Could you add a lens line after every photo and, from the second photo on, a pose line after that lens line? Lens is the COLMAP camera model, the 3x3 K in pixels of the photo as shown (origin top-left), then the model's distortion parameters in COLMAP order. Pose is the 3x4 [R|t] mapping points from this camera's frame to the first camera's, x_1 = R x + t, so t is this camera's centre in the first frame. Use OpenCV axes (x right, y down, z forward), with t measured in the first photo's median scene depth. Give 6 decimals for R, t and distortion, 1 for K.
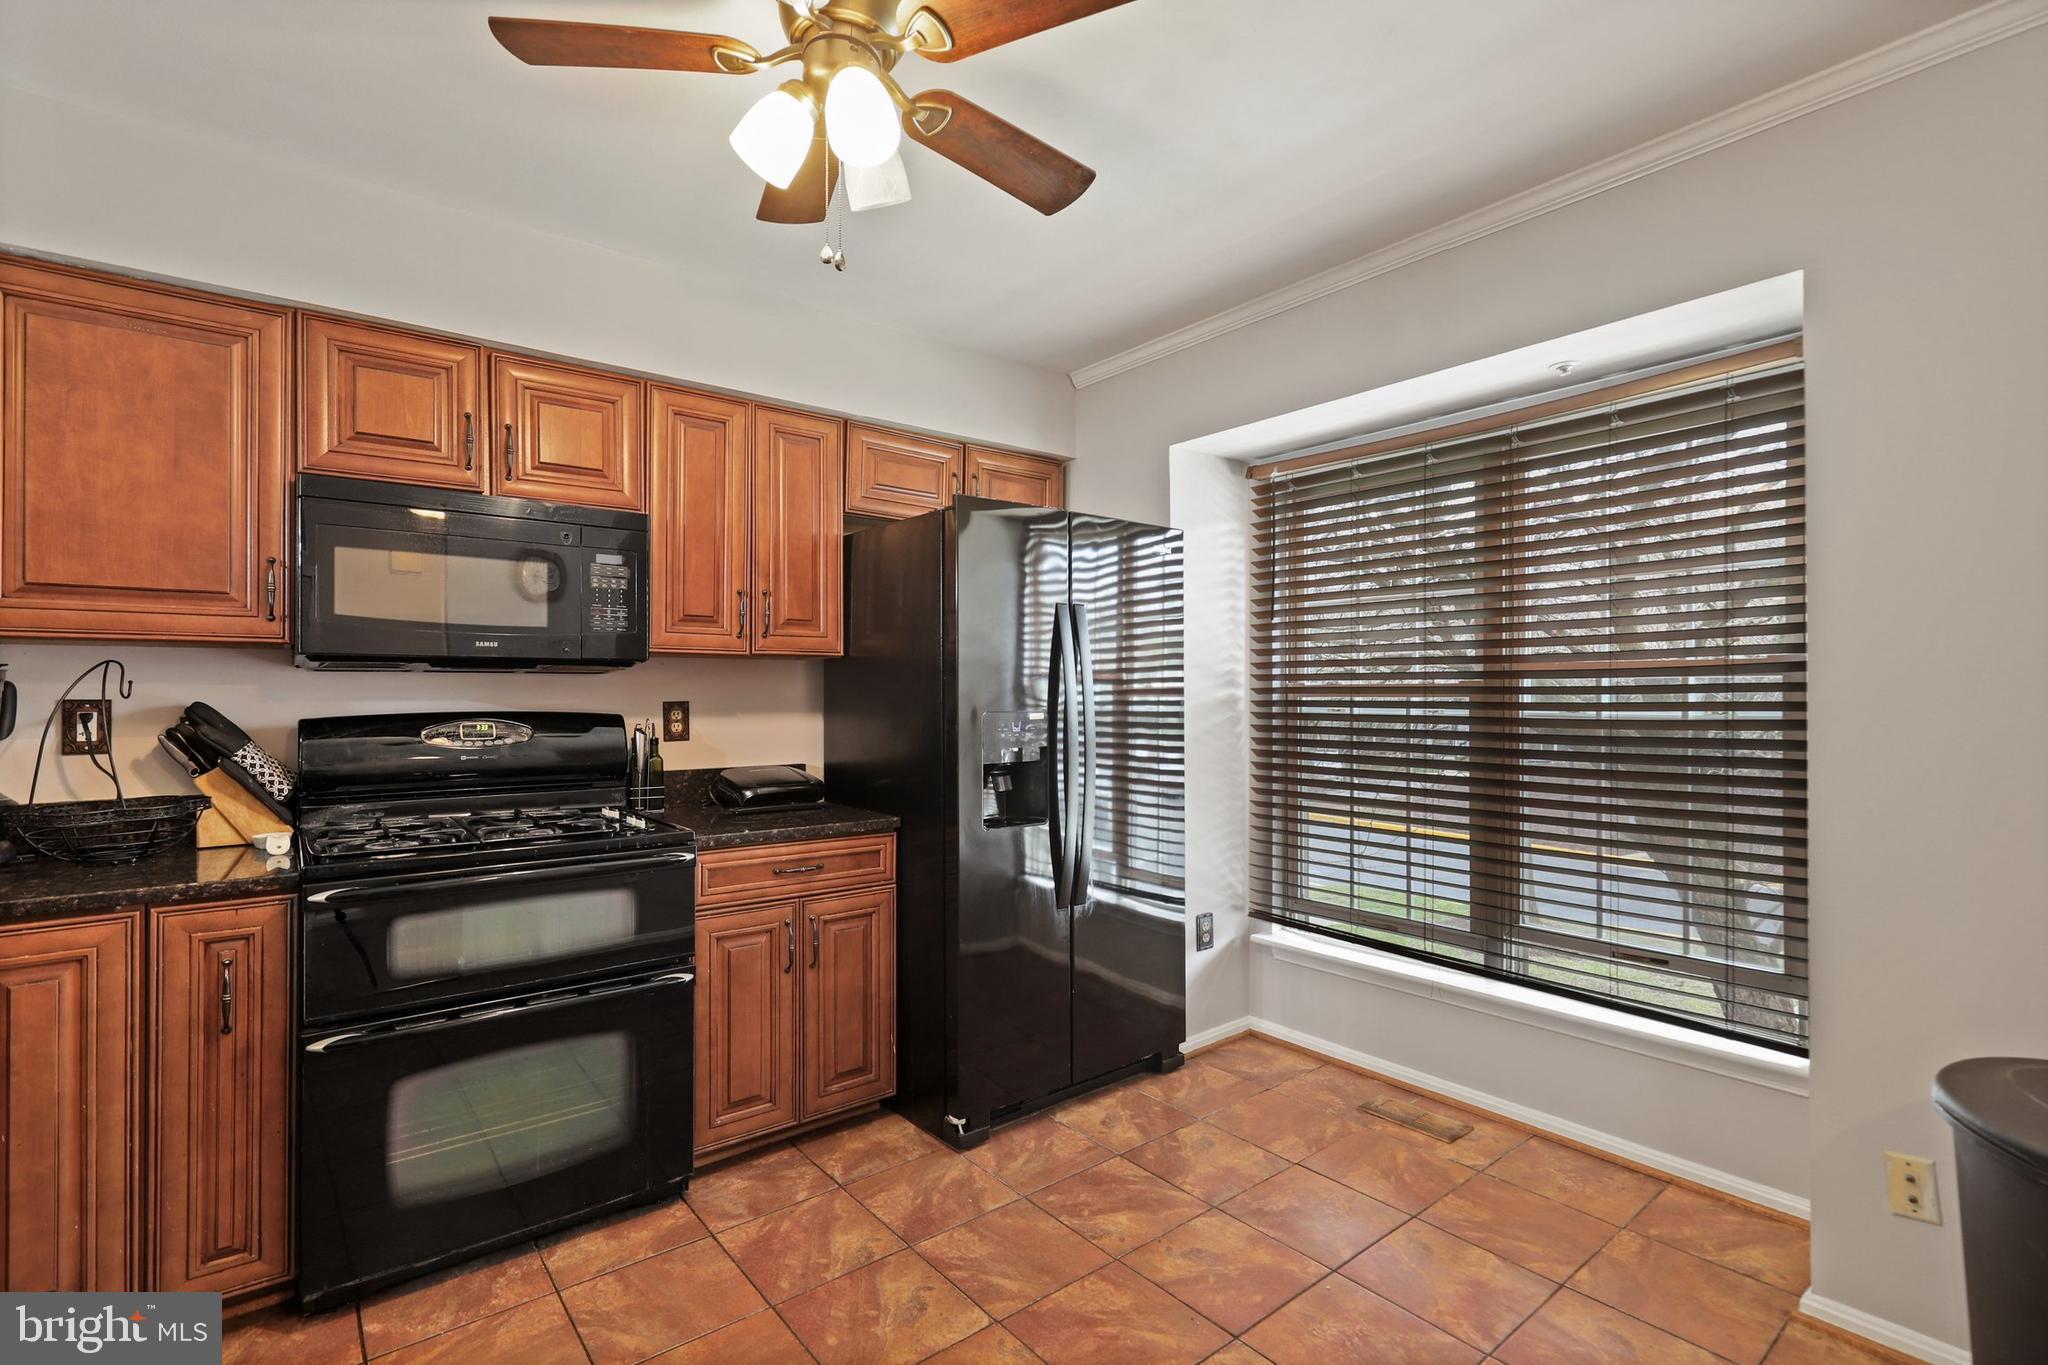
lens RADIAL K [[942.3, 0, 1019.2], [0, 942.3, 682.6], [0, 0, 1]] dist [0.003229, -0.001508]
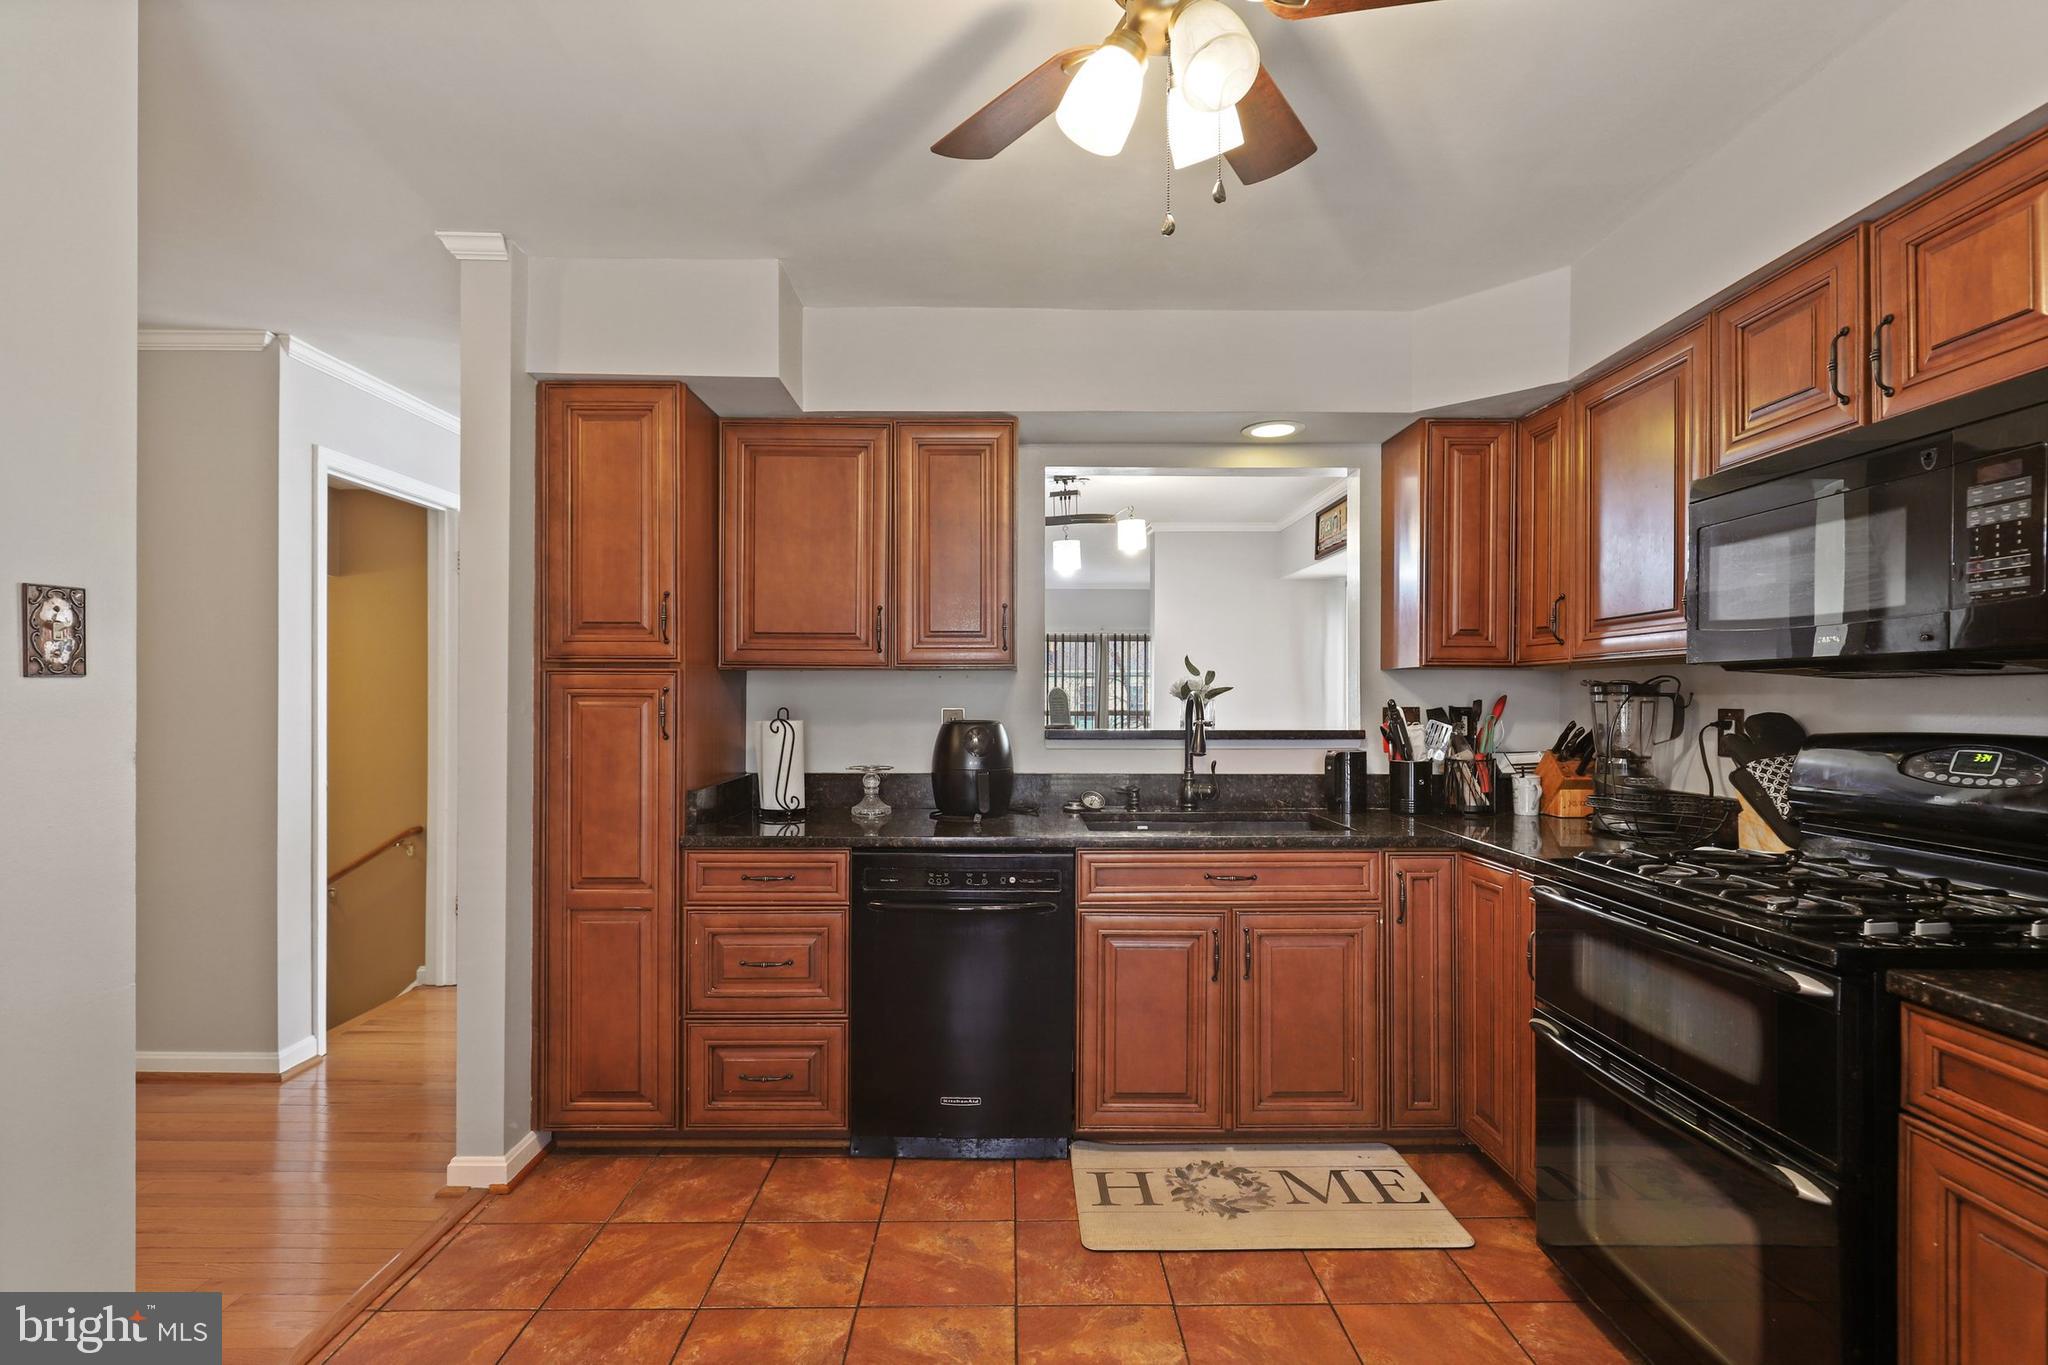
lens RADIAL K [[942.3, 0, 1024.8], [0, 942.3, 692.0], [0, 0, 1]] dist [0.003229, -0.001508]
pose [[-0.611346, -0.003046, -0.791358, 0.370472], [0.011502, 0.999853, -0.012735, 0.002310], [0.791280, -0.016888, -0.611221, 0.882882]]
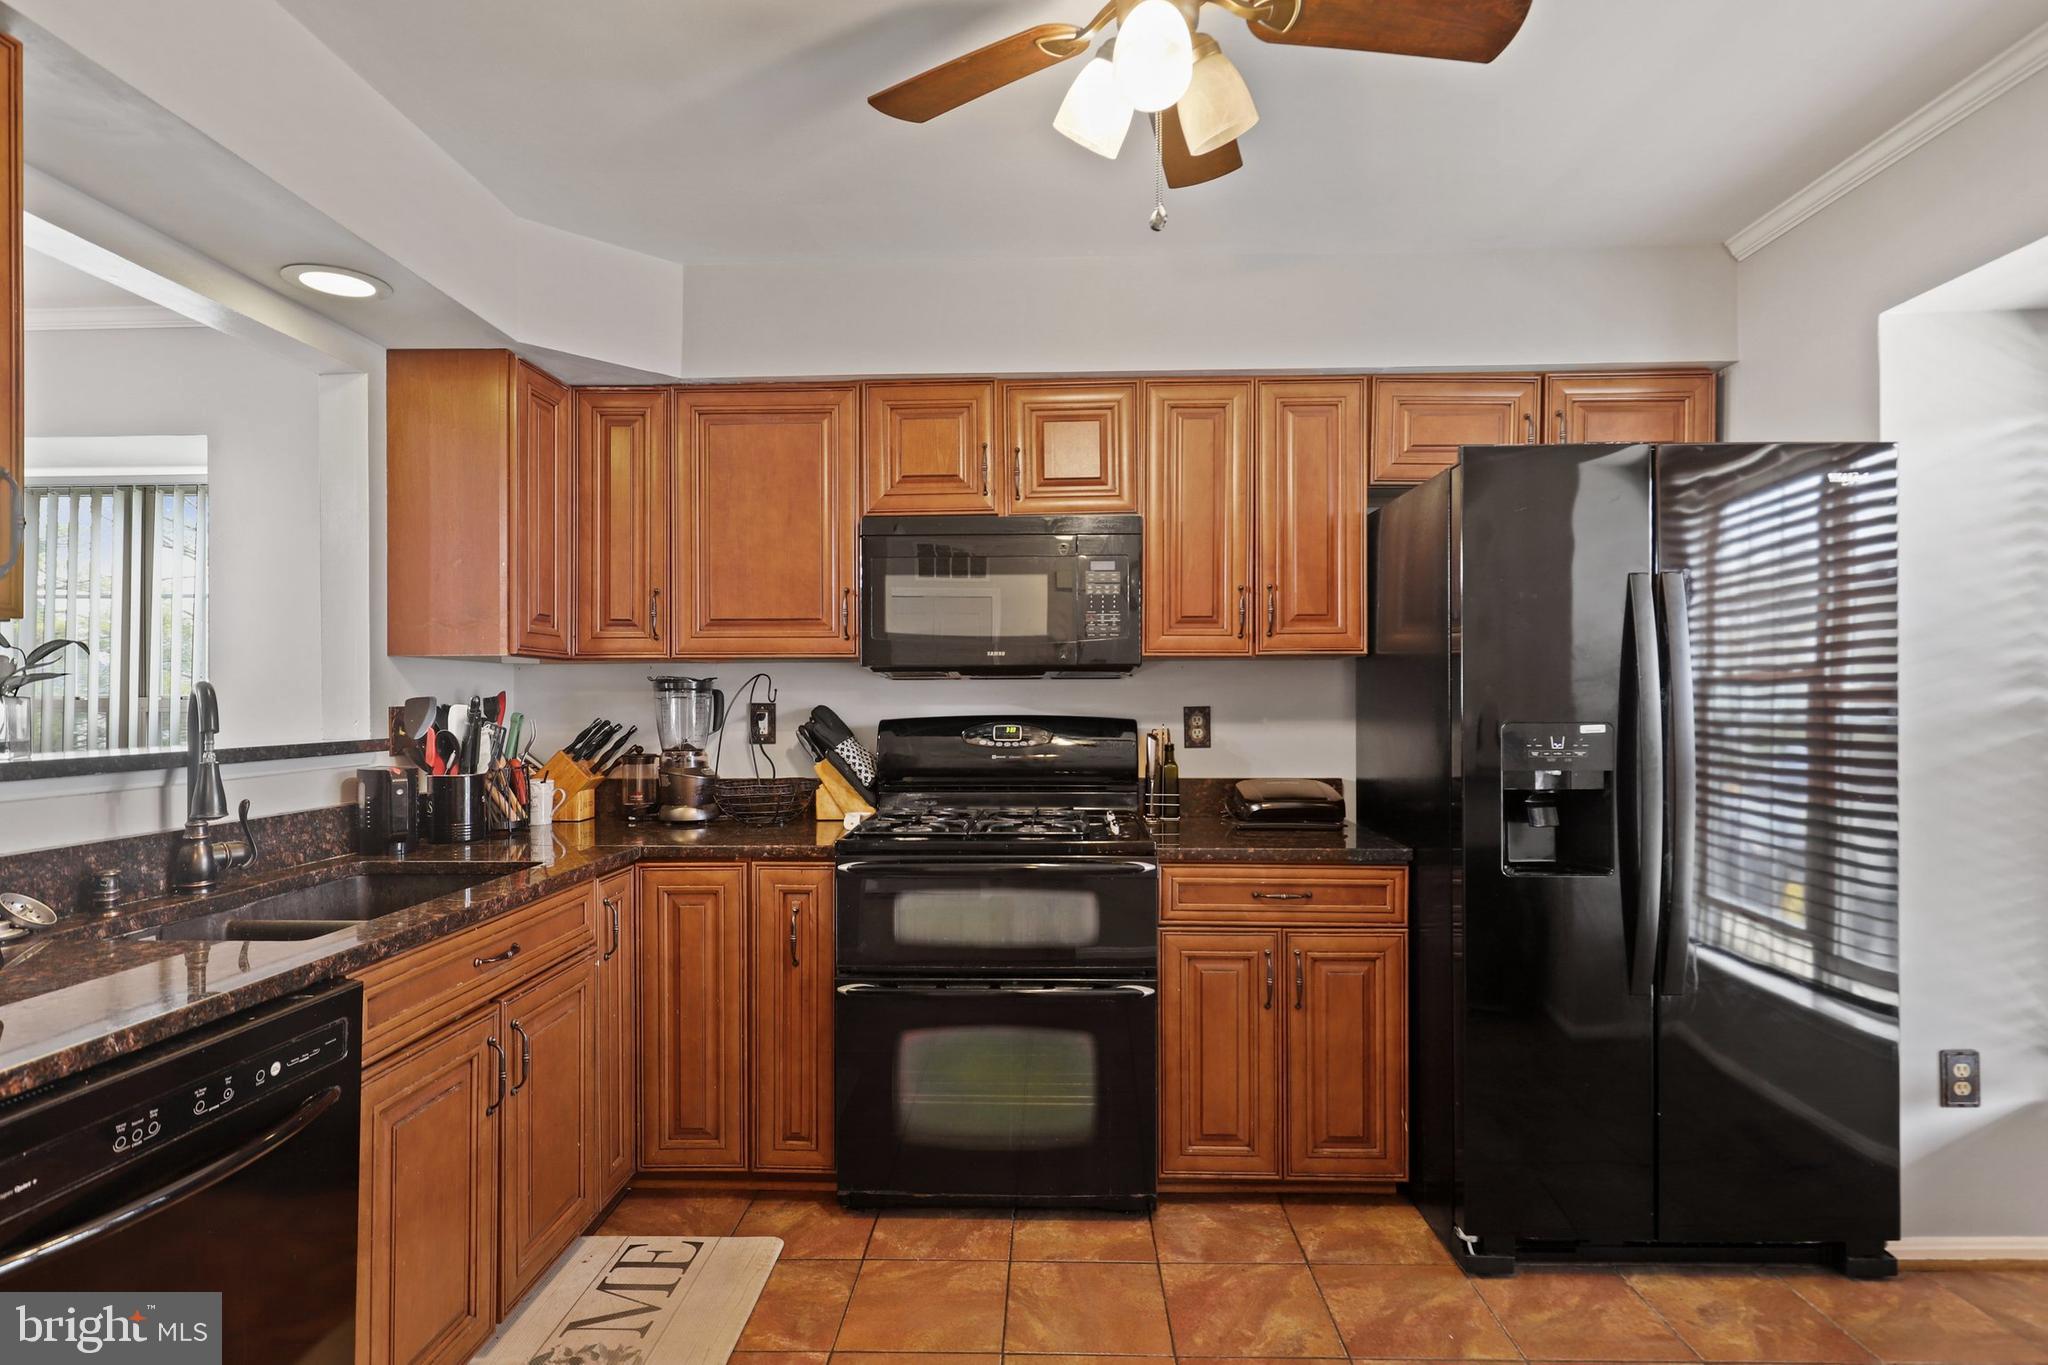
lens RADIAL K [[1035.9, 0, 1026.2], [0, 1035.9, 693.8], [0, 0, 1]] dist [0.000242, 0.001358]
pose [[0.764063, -0.002132, -0.645138, 0.217651], [0.008943, 0.999933, 0.007288, -0.002135], [0.645079, -0.011338, 0.764031, 0.098768]]
